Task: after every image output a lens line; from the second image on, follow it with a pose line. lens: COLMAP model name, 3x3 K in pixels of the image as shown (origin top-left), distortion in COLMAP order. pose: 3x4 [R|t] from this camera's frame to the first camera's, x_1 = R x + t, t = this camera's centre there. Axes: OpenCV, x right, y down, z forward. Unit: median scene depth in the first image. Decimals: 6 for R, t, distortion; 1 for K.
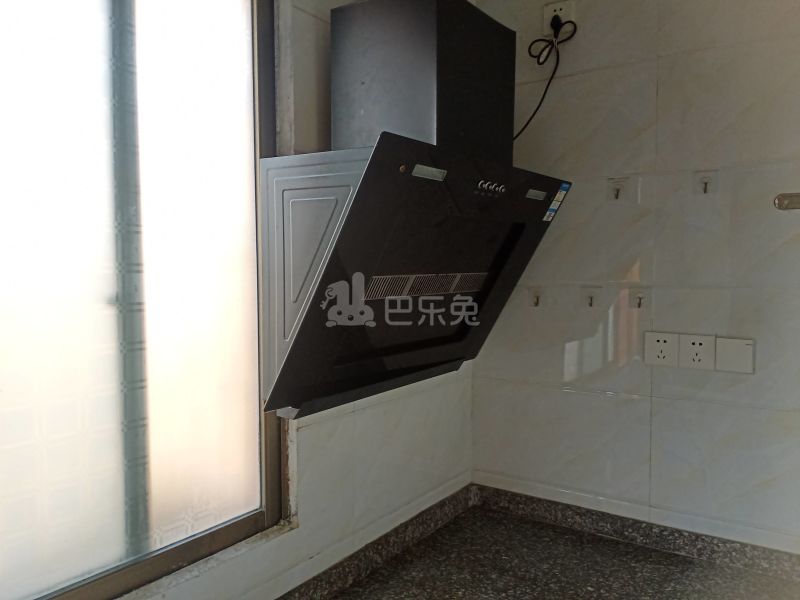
lens RADIAL K [[649.0, 0, 400.0], [0, 649.0, 300.0], [0, 0, 1]] dist [0.089620, -0.139673]
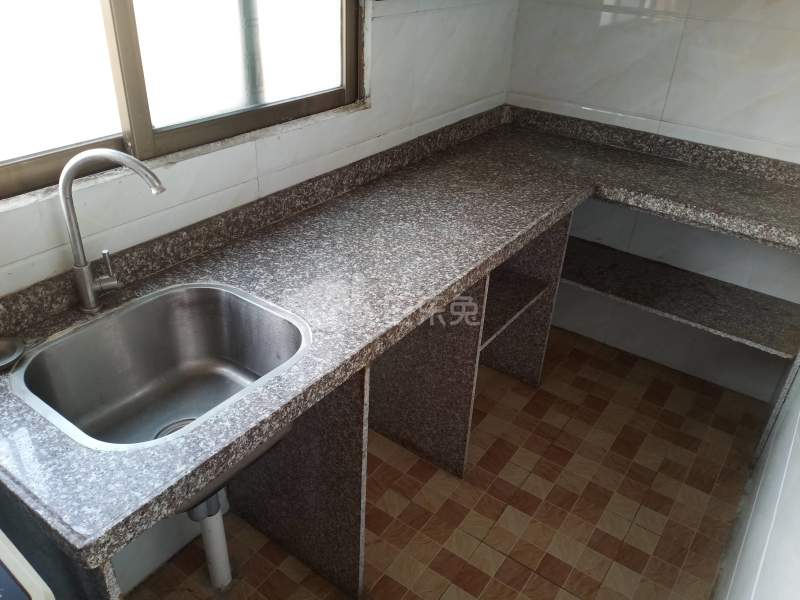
lens RADIAL K [[649.0, 0, 400.0], [0, 649.0, 300.0], [0, 0, 1]] dist [0.089620, -0.139673]
pose [[0.998586, 0.051969, 0.011164, -0.080931], [-0.051337, 0.888481, 0.456033, 0.092106], [0.013780, -0.455961, 0.889893, -0.193911]]
